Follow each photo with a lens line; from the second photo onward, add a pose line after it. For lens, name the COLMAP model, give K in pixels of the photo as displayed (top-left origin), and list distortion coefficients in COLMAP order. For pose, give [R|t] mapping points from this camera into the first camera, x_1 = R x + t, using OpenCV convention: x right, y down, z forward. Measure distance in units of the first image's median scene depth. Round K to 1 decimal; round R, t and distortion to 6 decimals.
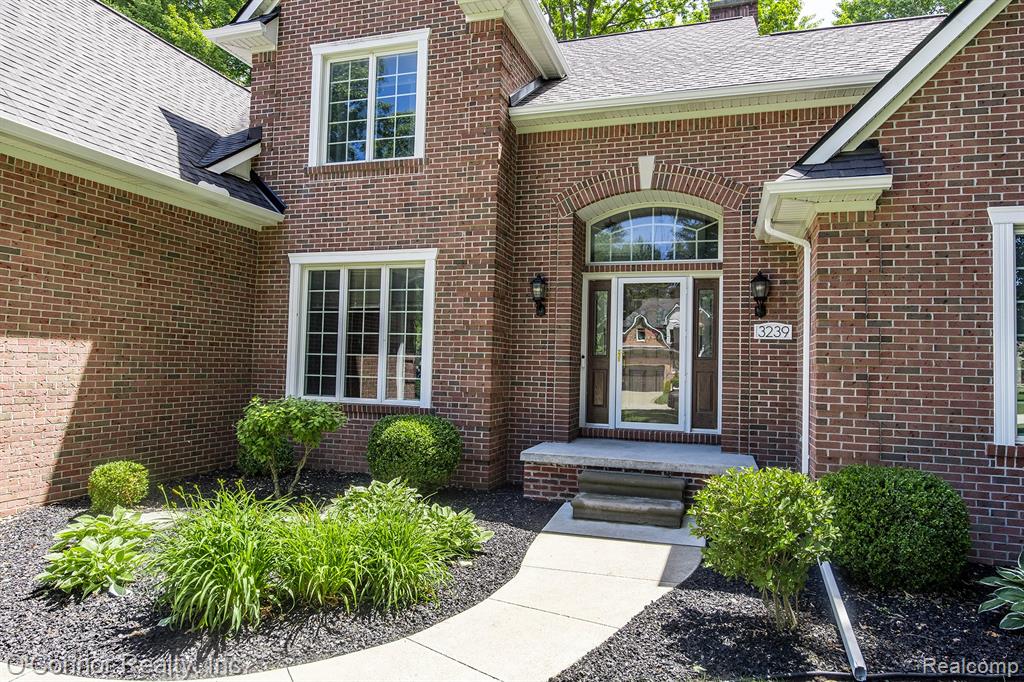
lens RADIAL K [[654.4, 0, 512.0], [0, 654.4, 341.0], [0, 0, 1]] dist [0.001030, 0.000085]
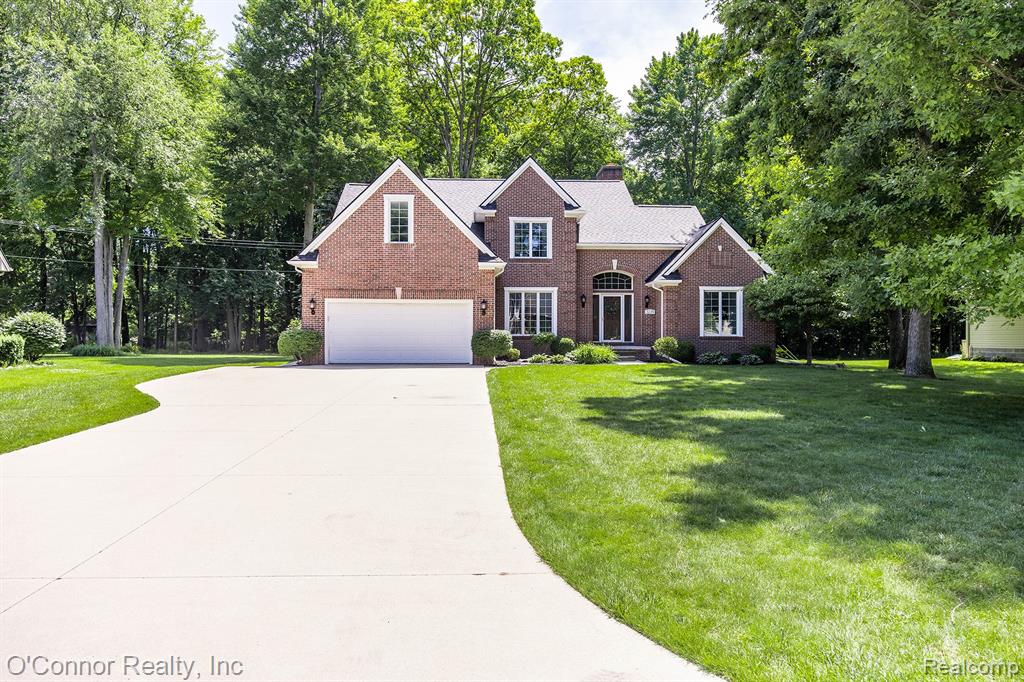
lens RADIAL K [[761.7, 0, 512.0], [0, 761.7, 341.0], [0, 0, 1]] dist [-0.002463, -0.000883]
pose [[0.938204, -0.024758, 0.345195, -1.606953], [0.008226, 0.998751, 0.049275, -0.061455], [-0.345984, -0.043391, 0.937237, -2.432469]]
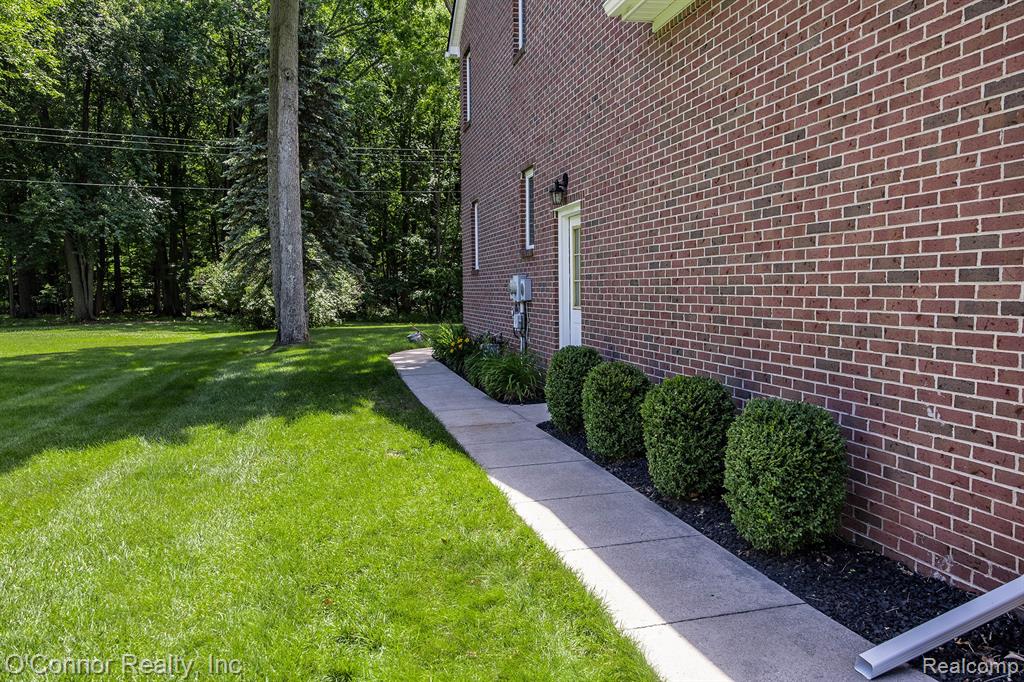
lens RADIAL K [[721.8, 0, 512.0], [0, 721.8, 341.0], [0, 0, 1]] dist [0.002676, 0.000143]
pose [[0.849210, -0.075268, 0.522664, -1.689525], [0.012817, 0.992436, 0.122094, 0.014209], [-0.527900, -0.096985, 0.843751, 0.715735]]
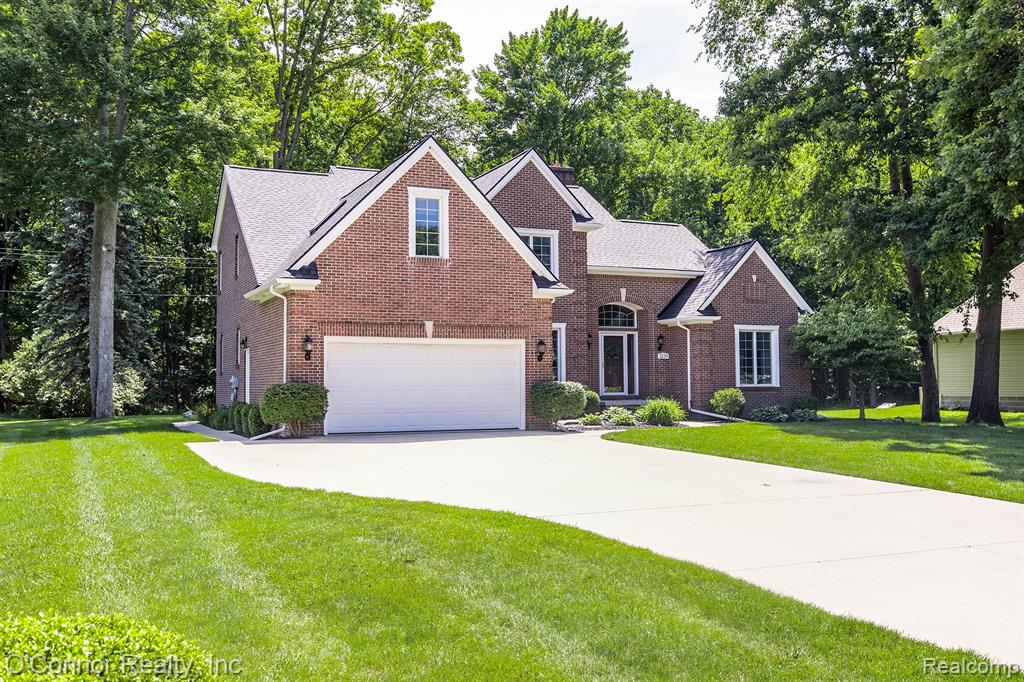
lens RADIAL K [[975.9, 0, 512.0], [0, 975.9, 341.0], [0, 0, 1]] dist [-0.008878, 0.015578]
pose [[0.746977, -0.001184, 0.664849, -2.632614], [-0.000266, 0.999998, 0.002080, -0.080305], [-0.664850, -0.001730, 0.746975, -1.556401]]
